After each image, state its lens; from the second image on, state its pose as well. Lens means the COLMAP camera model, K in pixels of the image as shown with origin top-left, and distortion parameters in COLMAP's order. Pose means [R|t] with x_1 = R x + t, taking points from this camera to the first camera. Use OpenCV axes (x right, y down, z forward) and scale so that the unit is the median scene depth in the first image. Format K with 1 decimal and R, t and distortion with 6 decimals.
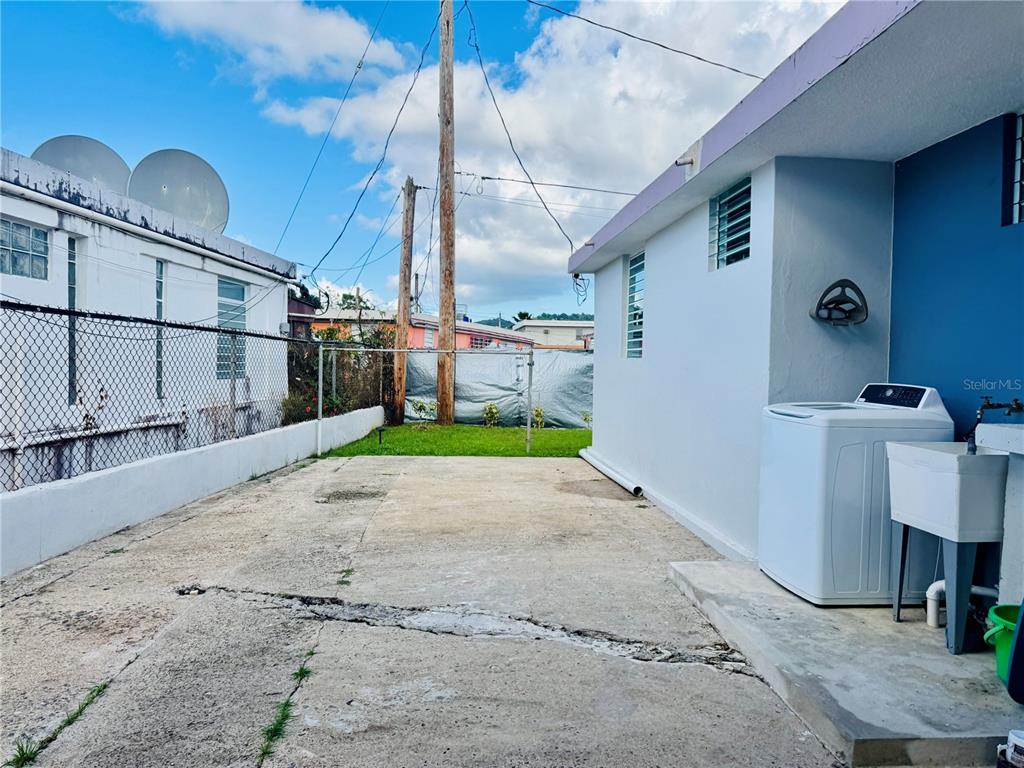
lens RADIAL K [[757.6, 0, 512.0], [0, 757.6, 384.0], [0, 0, 1]] dist [0.143010, -0.253570]
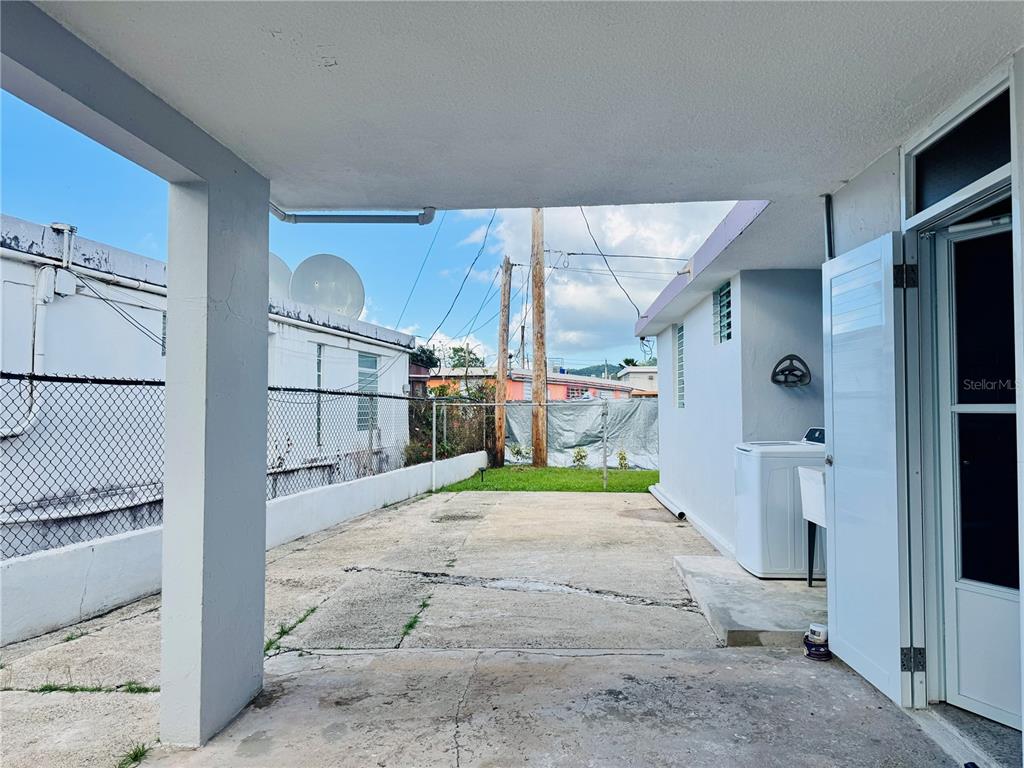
lens RADIAL K [[757.6, 0, 512.0], [0, 757.6, 384.0], [0, 0, 1]] dist [0.143010, -0.253570]
pose [[0.989407, -0.024178, -0.143140, 0.071306], [0.015379, 0.997941, -0.062262, -0.000576], [0.144351, 0.059402, 0.987742, -0.276285]]
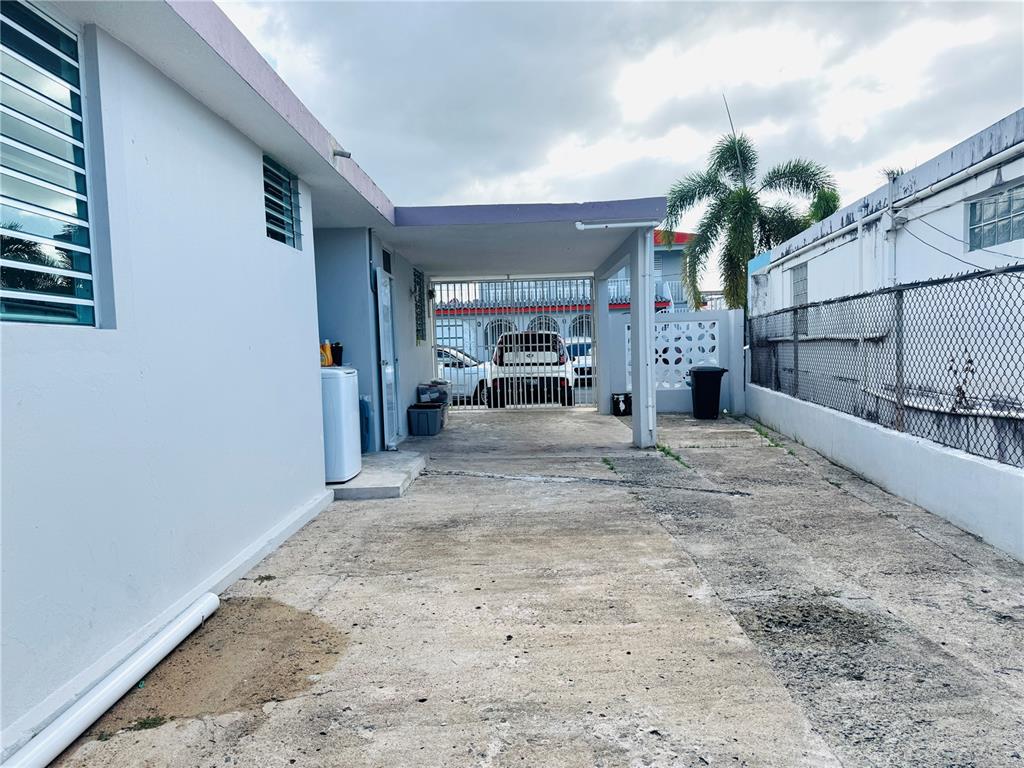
lens RADIAL K [[757.6, 0, 512.0], [0, 757.6, 384.0], [0, 0, 1]] dist [0.143010, -0.253570]
pose [[-0.996353, 0.009078, 0.084840, -0.068300], [0.015761, 0.996794, 0.078444, -0.032457], [-0.083856, 0.079495, -0.993302, 1.399097]]
